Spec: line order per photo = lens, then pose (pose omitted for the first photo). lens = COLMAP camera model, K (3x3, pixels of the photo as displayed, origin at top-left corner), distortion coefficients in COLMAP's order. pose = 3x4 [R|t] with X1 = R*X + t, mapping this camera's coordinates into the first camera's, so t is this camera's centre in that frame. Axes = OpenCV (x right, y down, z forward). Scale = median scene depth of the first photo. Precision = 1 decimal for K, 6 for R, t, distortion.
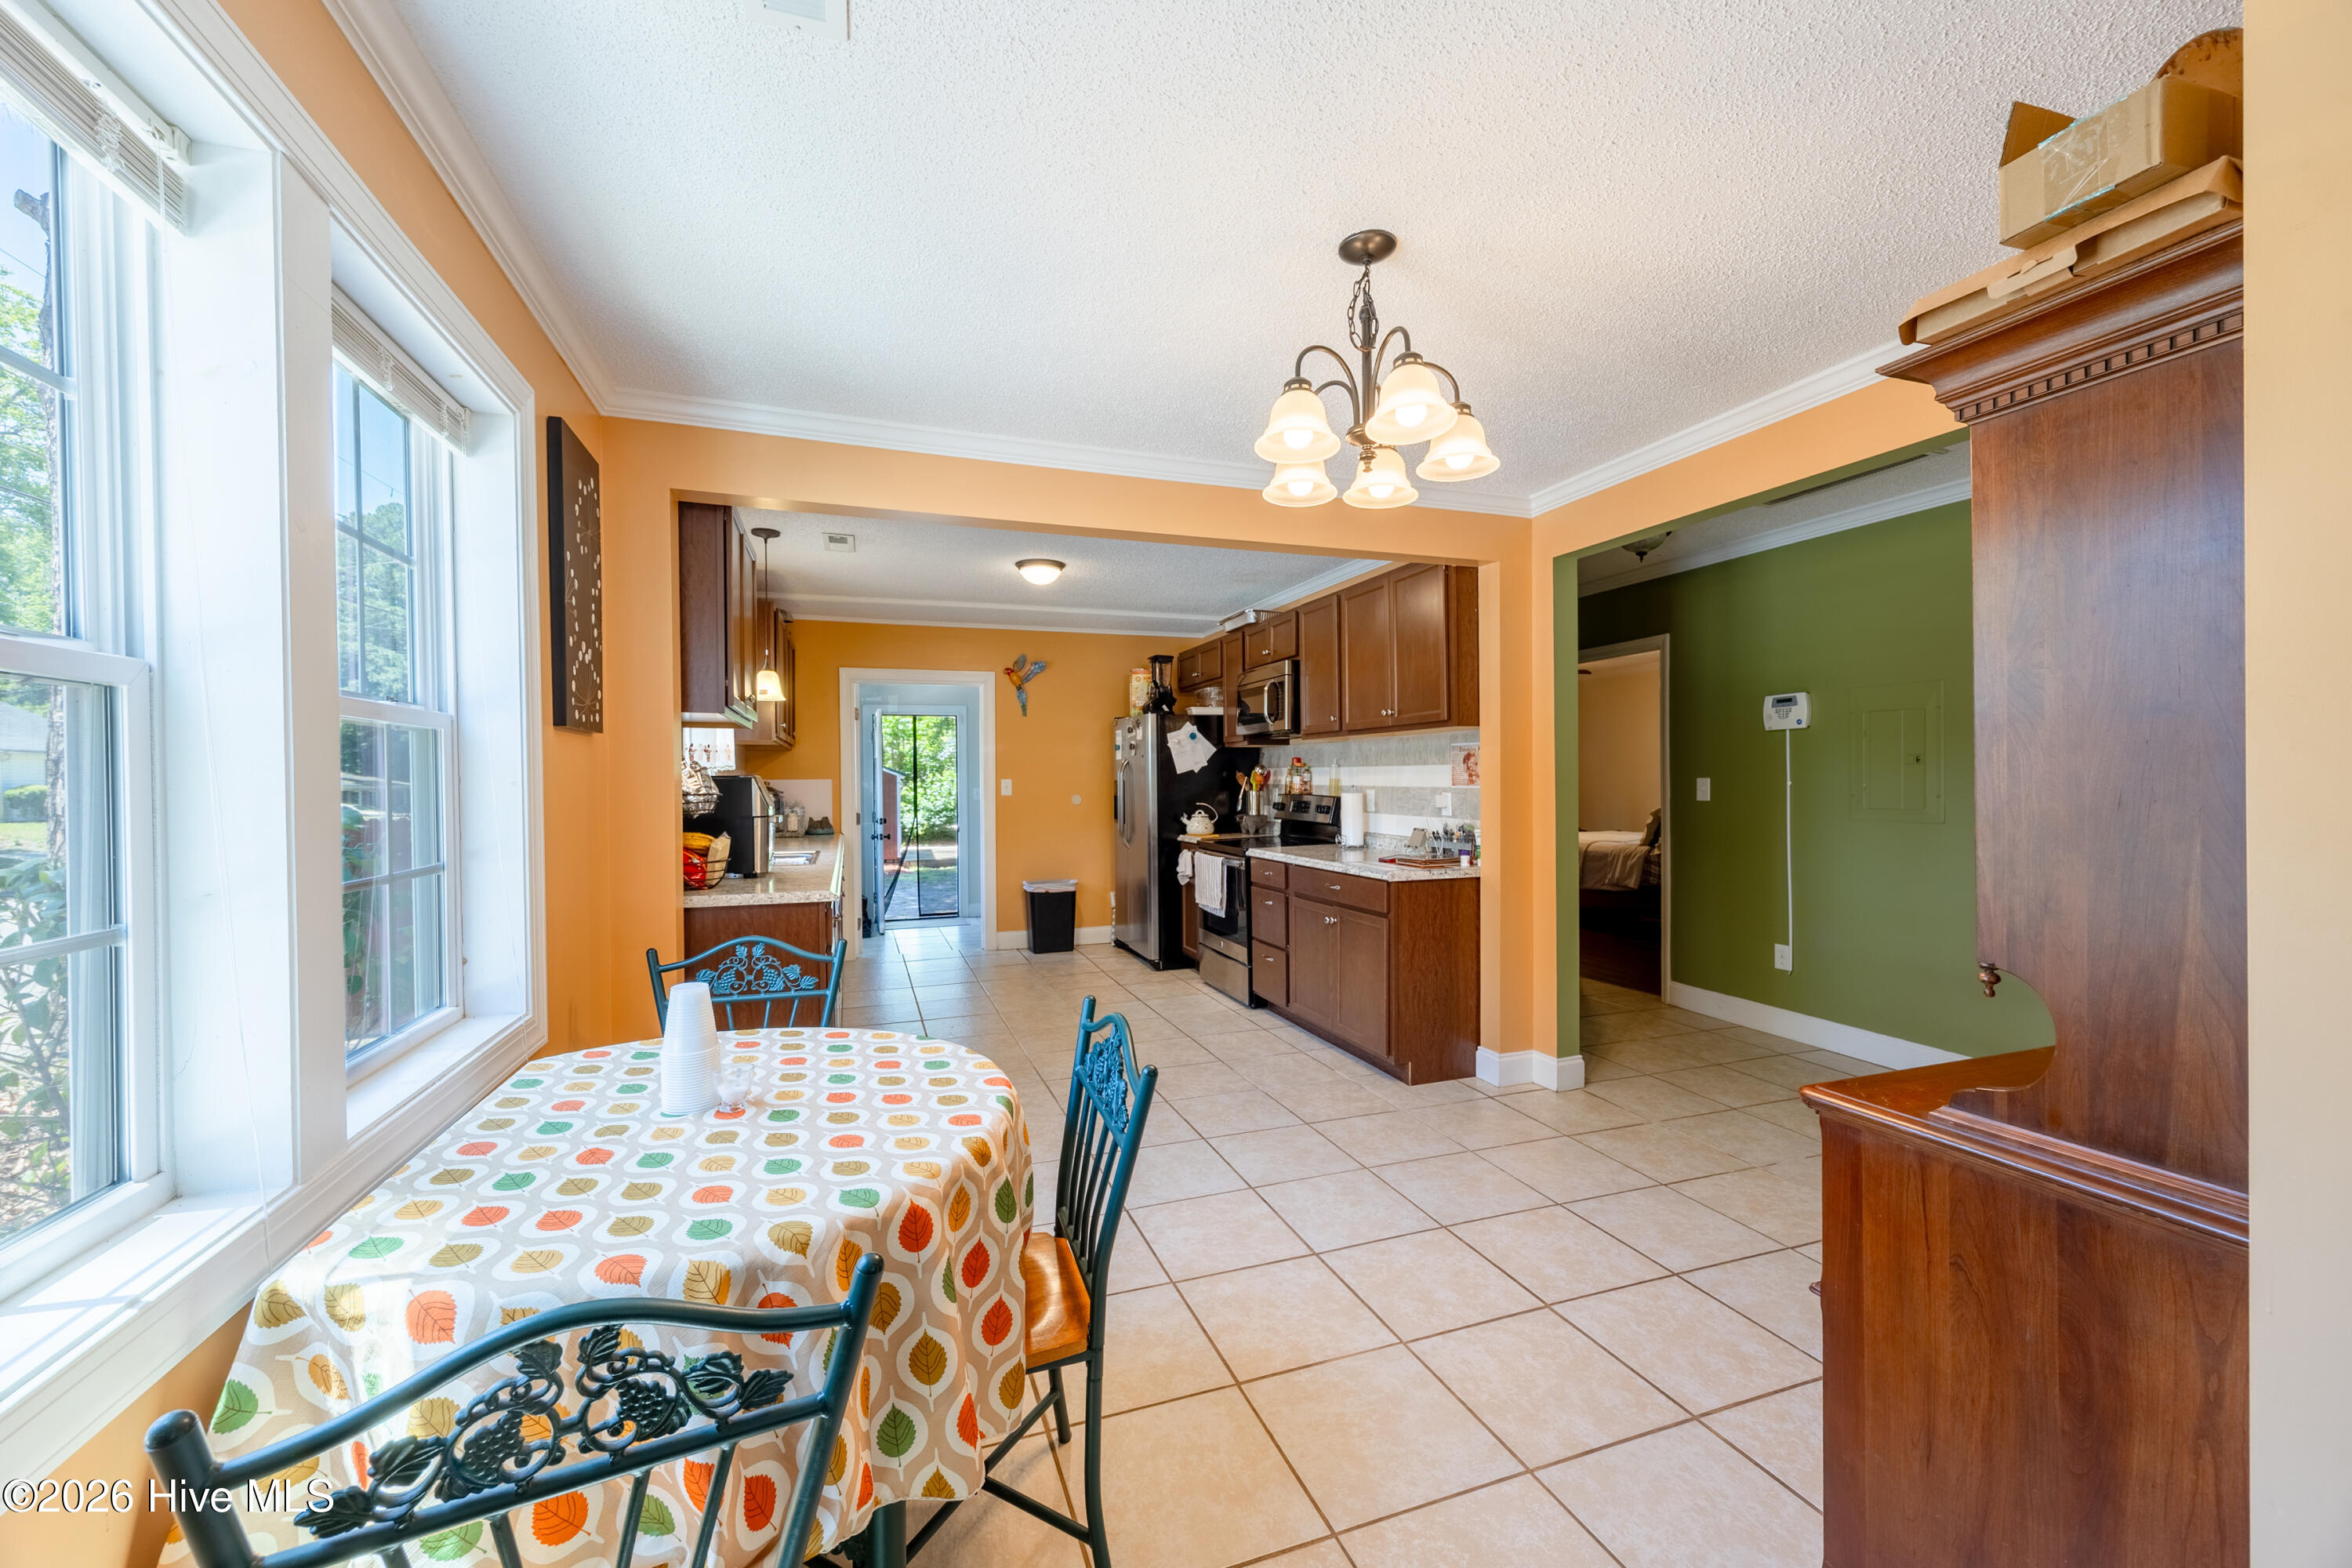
lens RADIAL K [[911.0, 0, 1176.0], [0, 911.0, 784.0], [0, 0, 1]] dist [-0.000917, -0.000010]
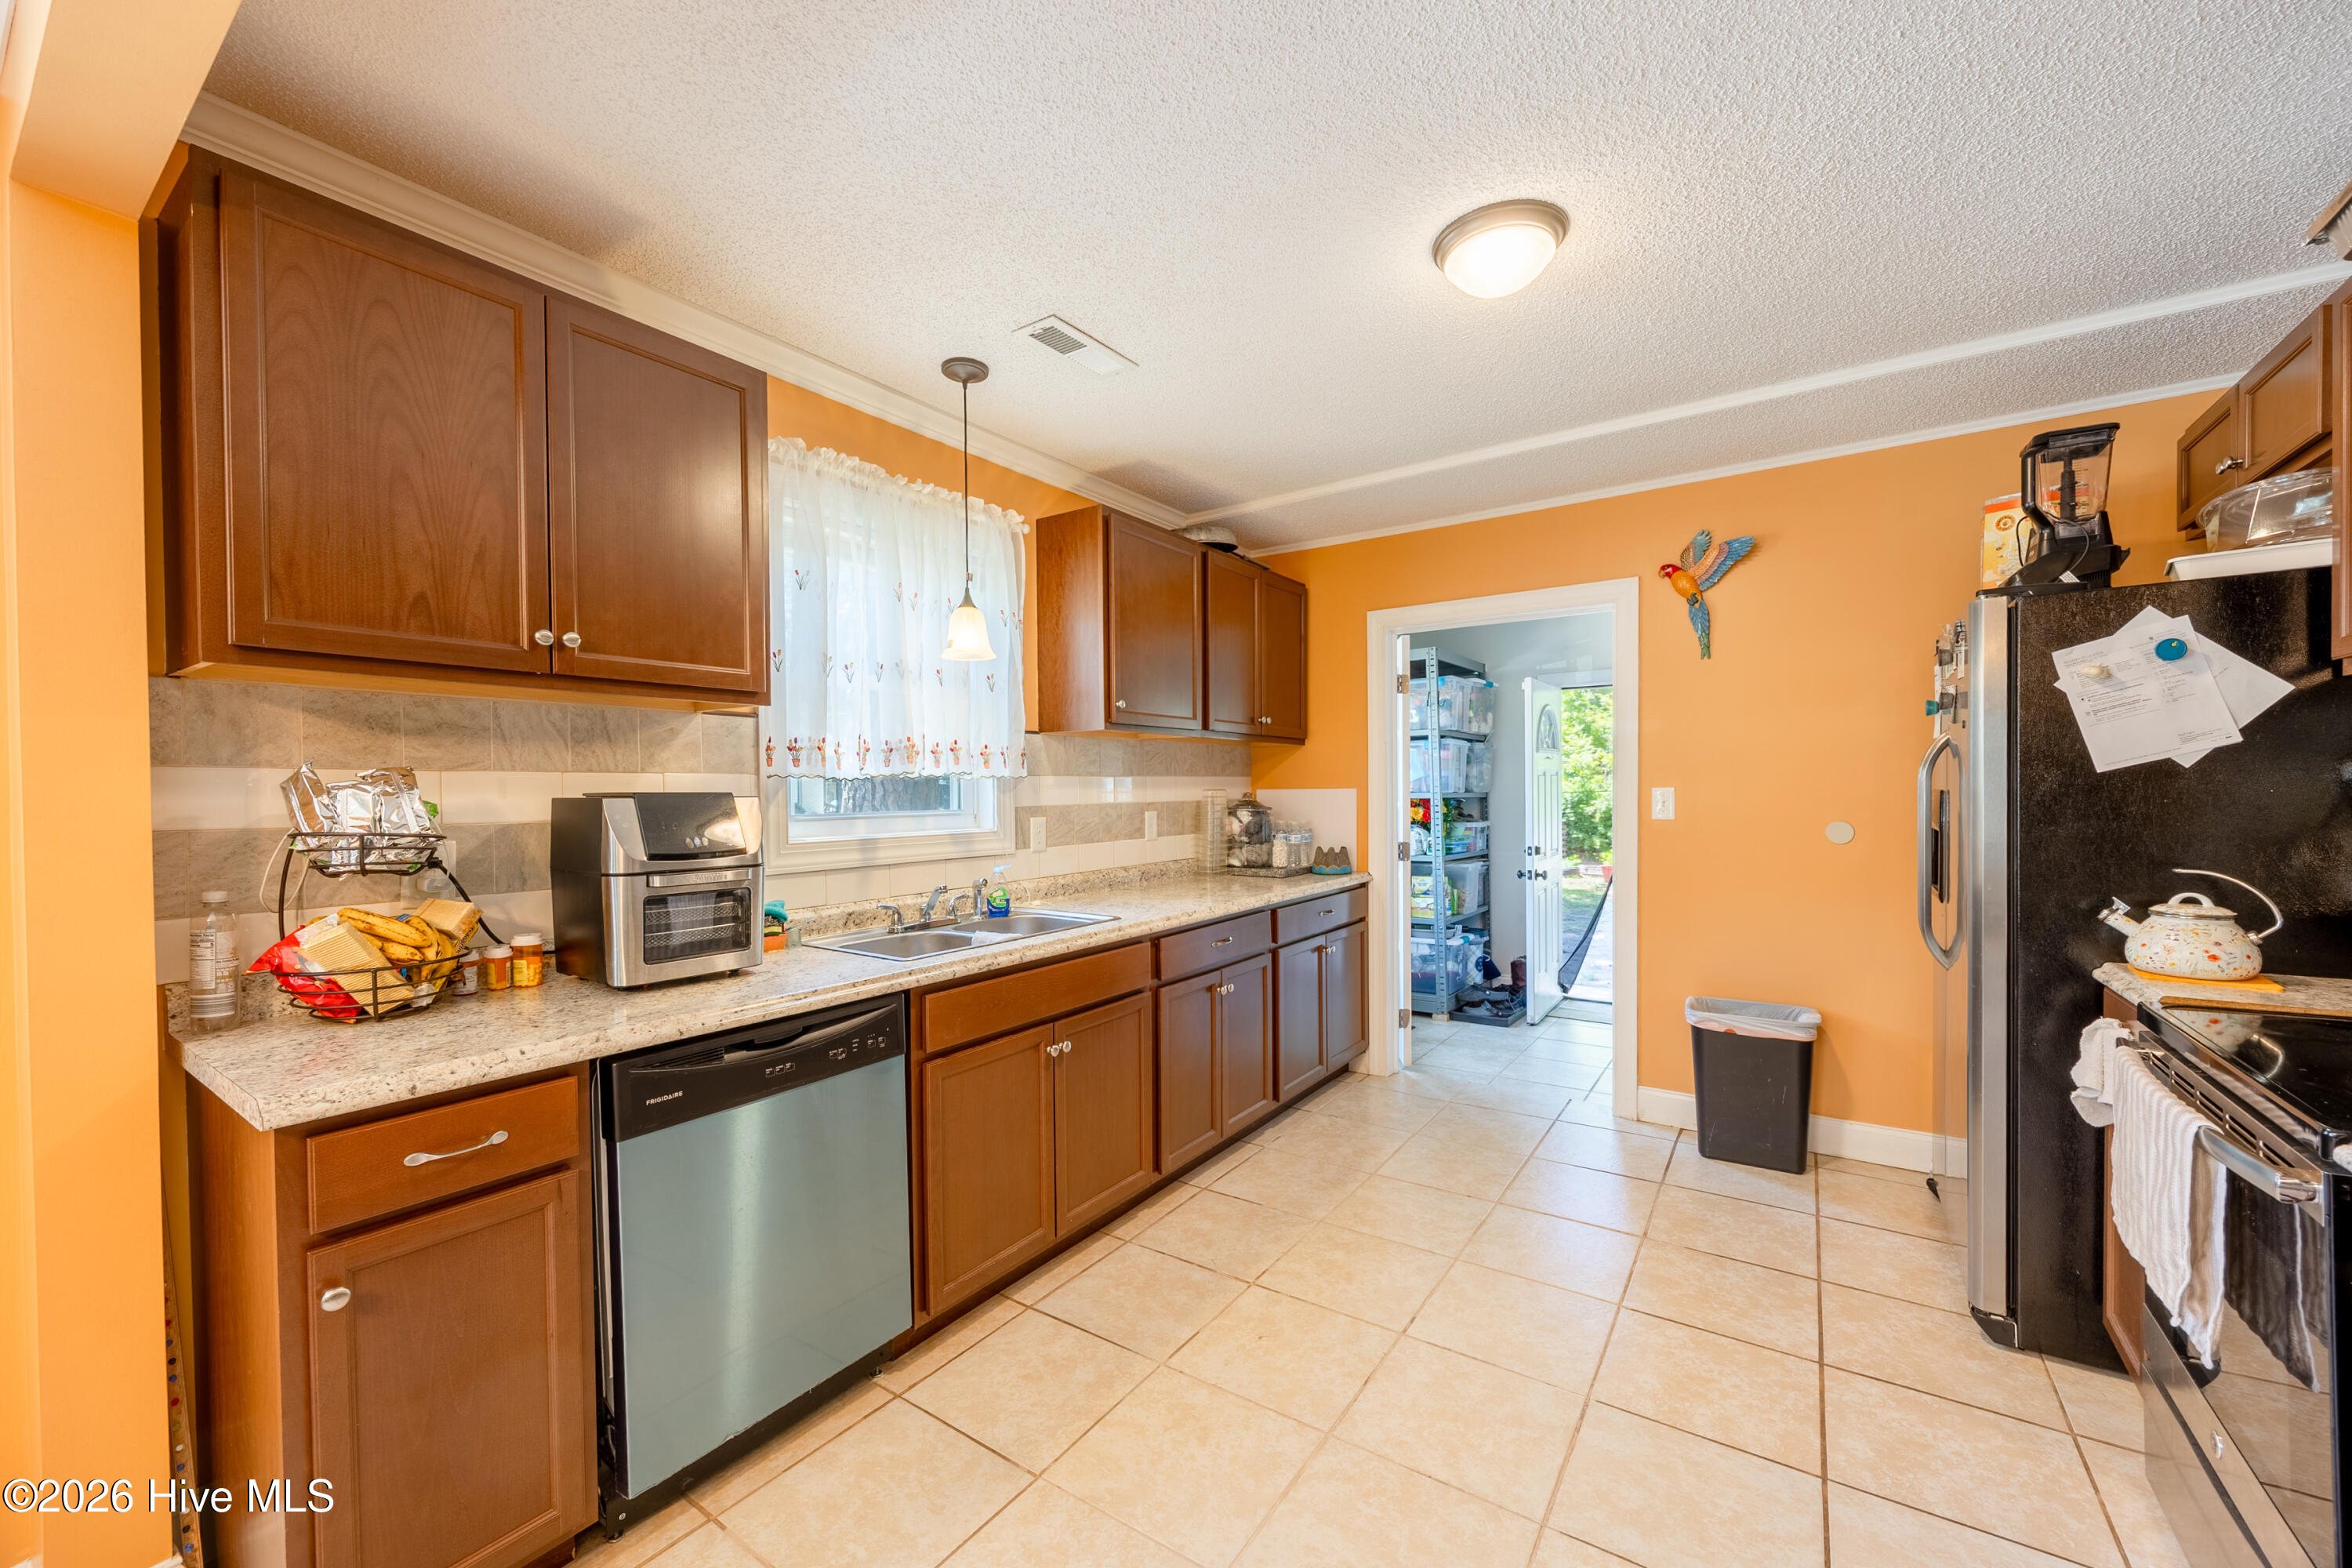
lens RADIAL K [[915.3, 0, 1171.9], [0, 915.3, 805.5], [0, 0, 1]] dist [-0.001178, 0.000040]
pose [[0.581134, 0.014707, -0.813675, 0.078020], [0.002641, 0.999797, 0.019957, -0.007148], [0.813804, -0.013746, 0.580977, 0.567950]]
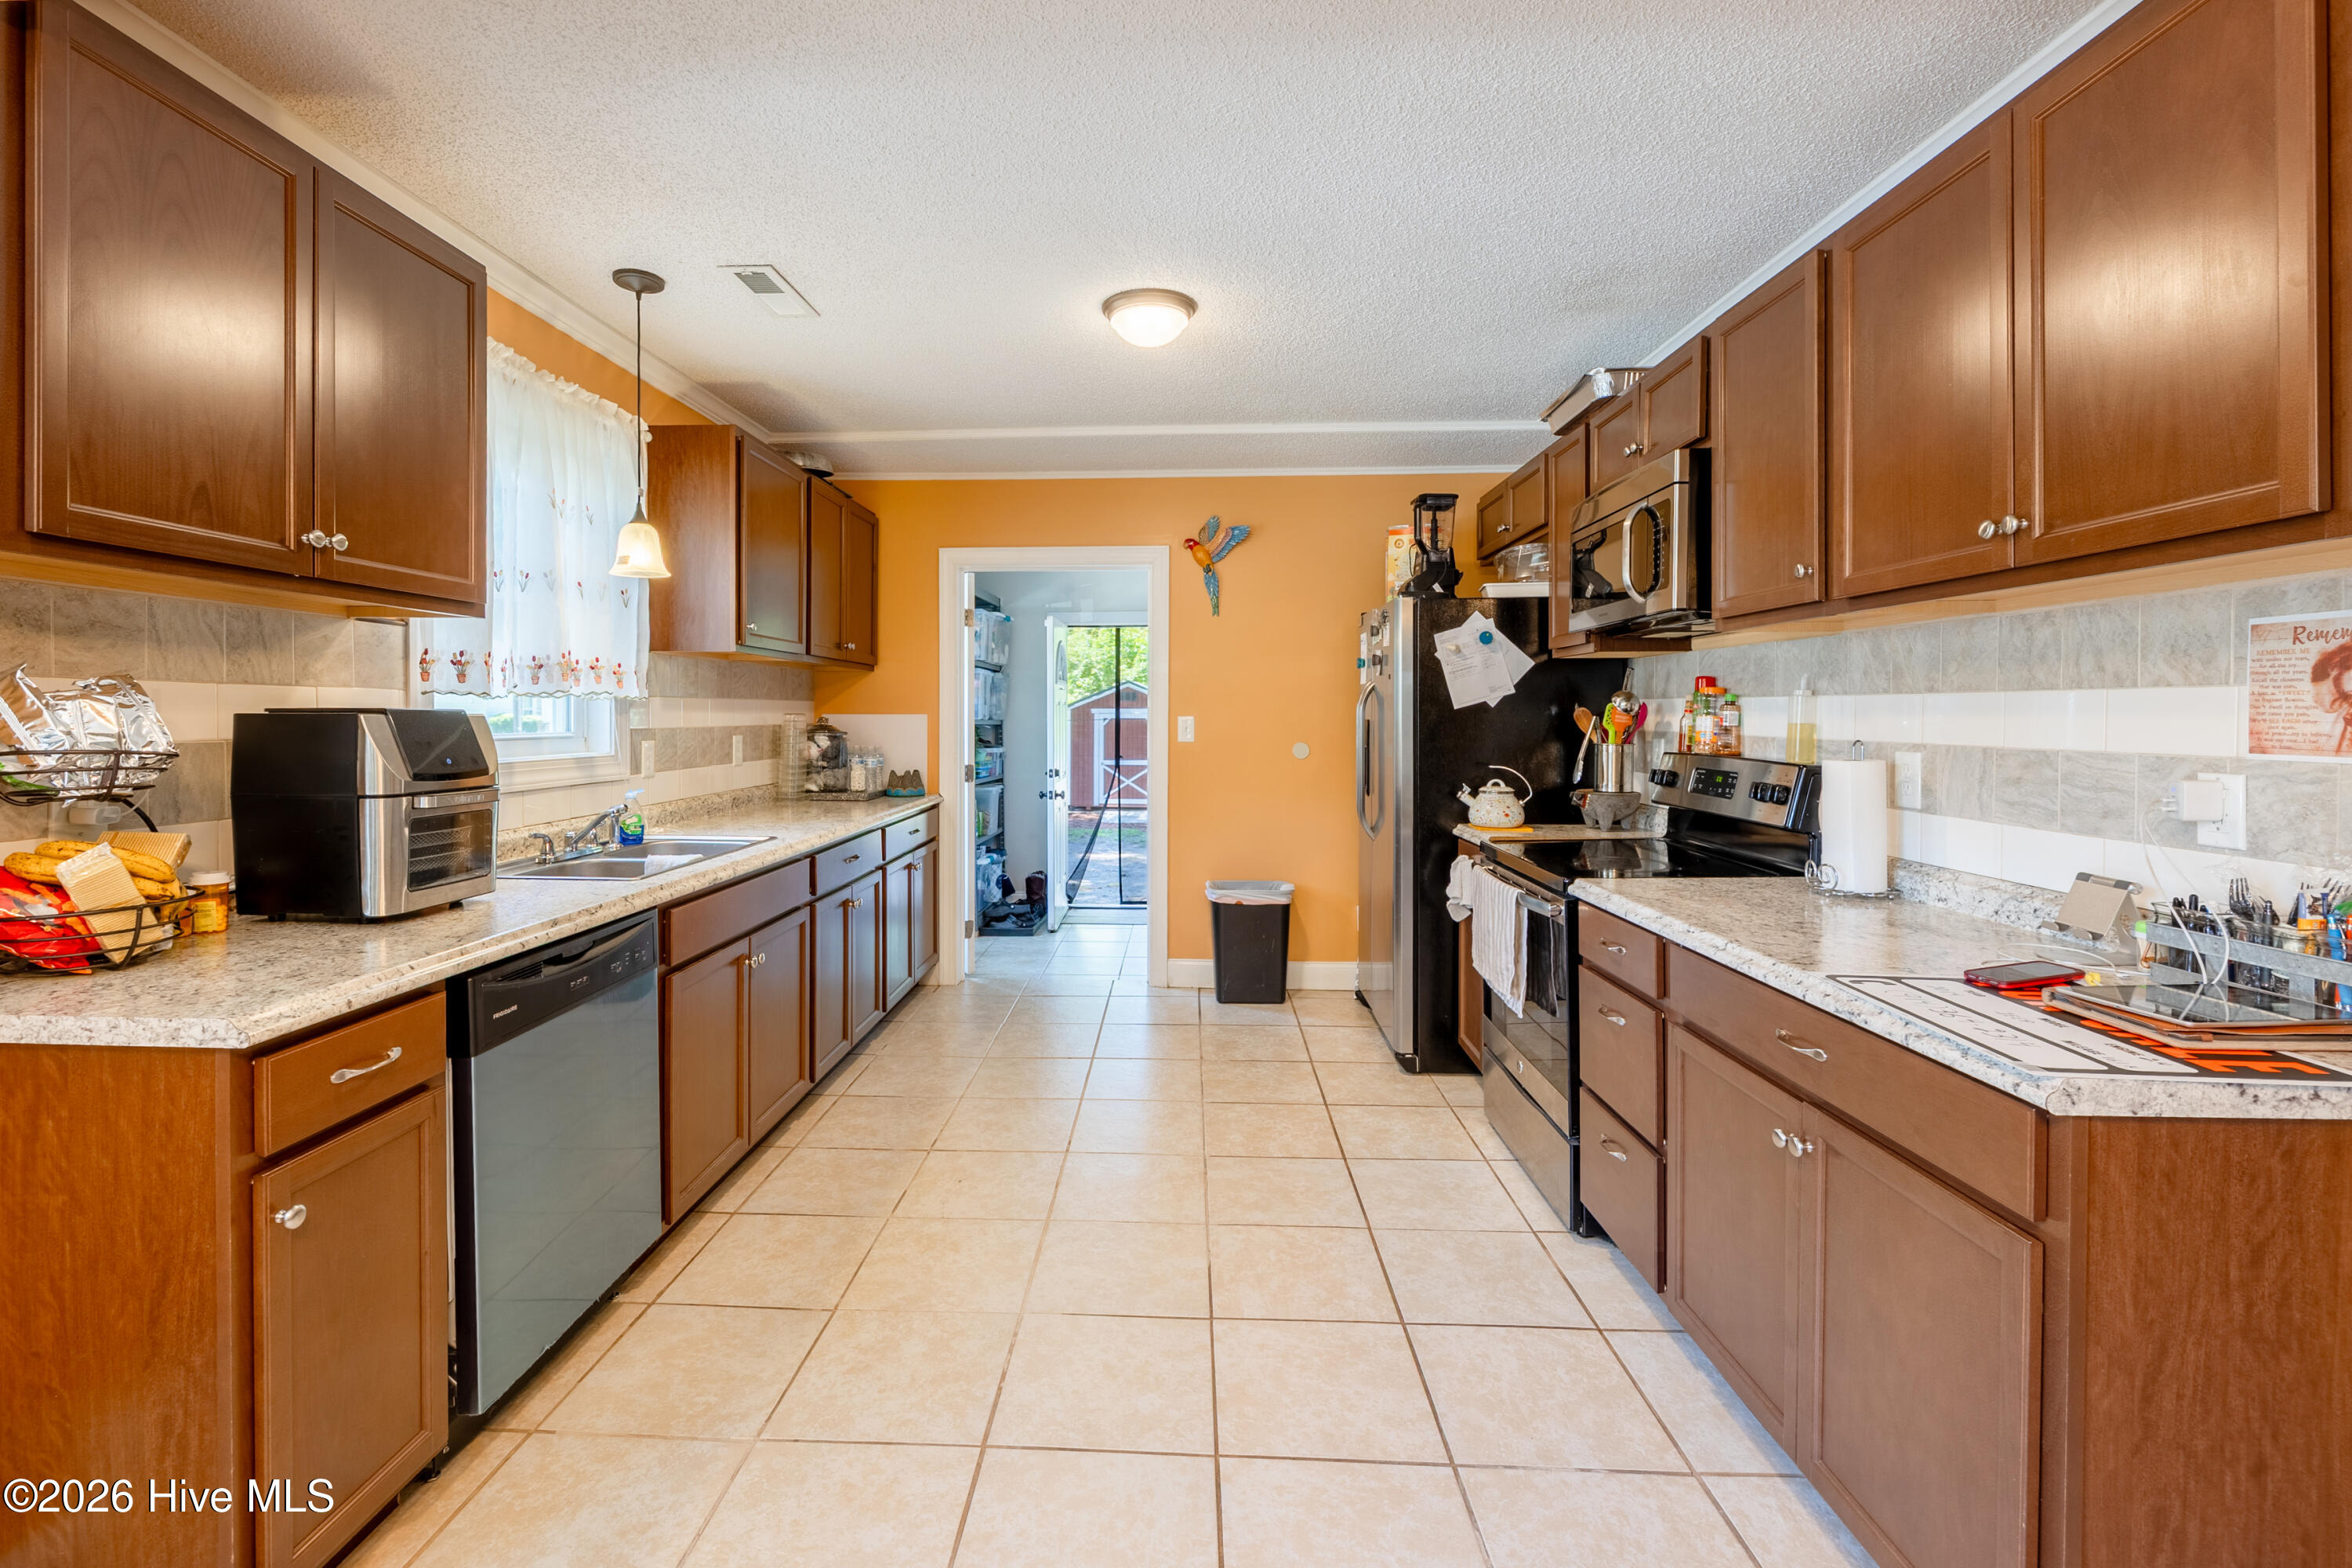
lens RADIAL K [[1020.1, 0, 1145.7], [0, 1020.1, 723.2], [0, 0, 1]] dist [-0.001908, 0.000219]
pose [[0.925412, 0.010458, -0.378817, 0.063132], [-0.008711, 0.999942, 0.006324, -0.005358], [0.378862, -0.002552, 0.925450, 0.396205]]
